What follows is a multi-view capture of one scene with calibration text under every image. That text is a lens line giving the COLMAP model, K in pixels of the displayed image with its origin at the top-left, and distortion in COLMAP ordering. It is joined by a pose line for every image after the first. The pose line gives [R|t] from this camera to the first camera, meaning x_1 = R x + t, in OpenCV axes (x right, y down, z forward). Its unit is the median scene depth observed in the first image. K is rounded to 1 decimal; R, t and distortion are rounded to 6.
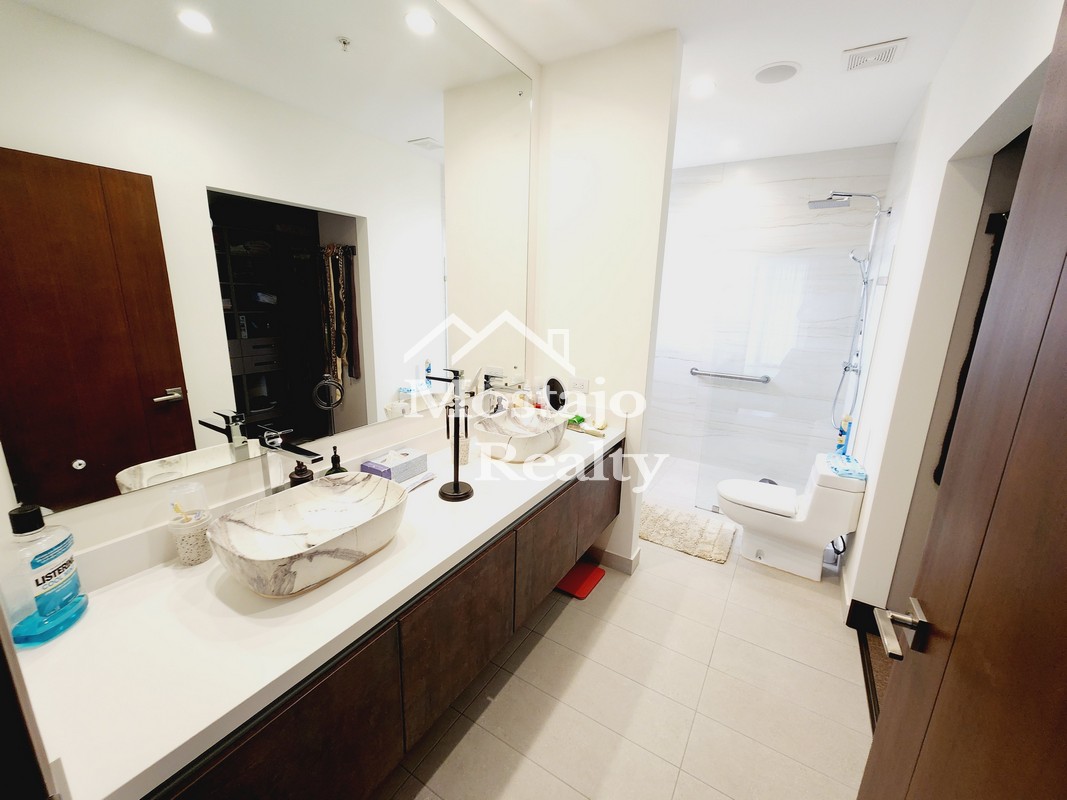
lens RADIAL K [[437.1, 0, 535.0], [0, 437.1, 397.4], [0, 0, 1]] dist [0.000633, 0.000261]
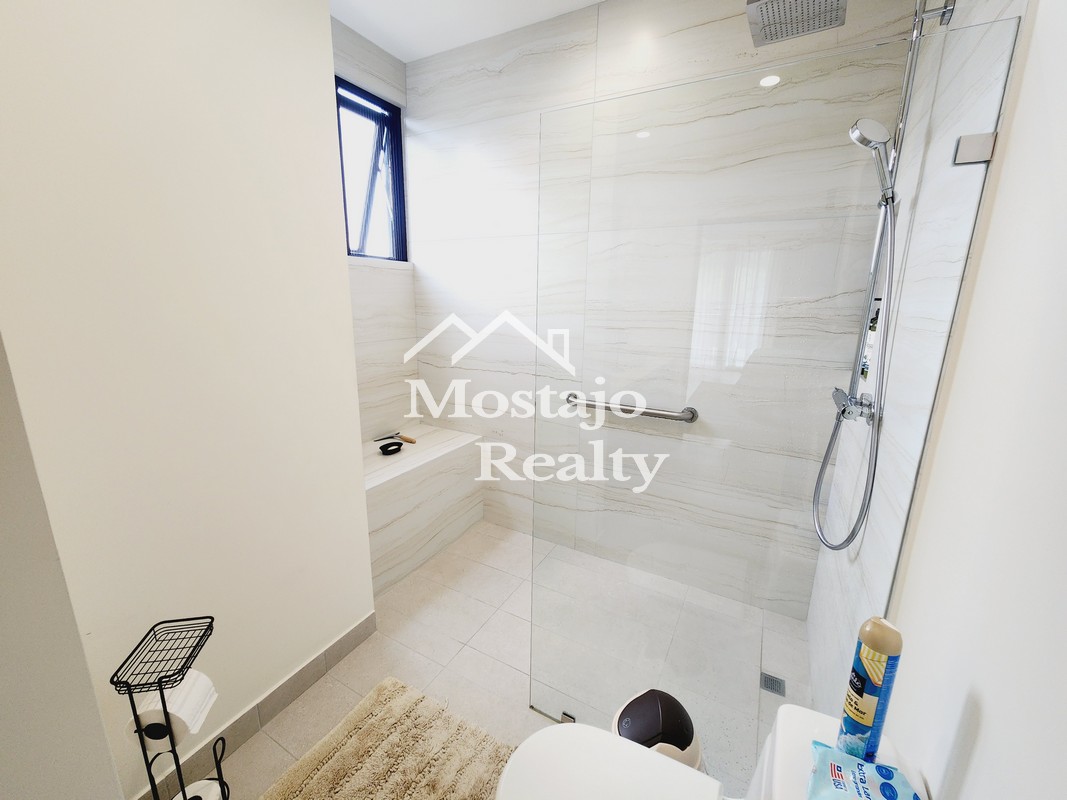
lens RADIAL K [[437.1, 0, 535.0], [0, 437.1, 397.4], [0, 0, 1]] dist [0.000633, 0.000261]
pose [[0.998854, -0.016391, 0.044974, 0.405426], [0.016546, 0.999858, -0.003082, -0.083781], [-0.044917, 0.003822, 0.998983, 0.610071]]
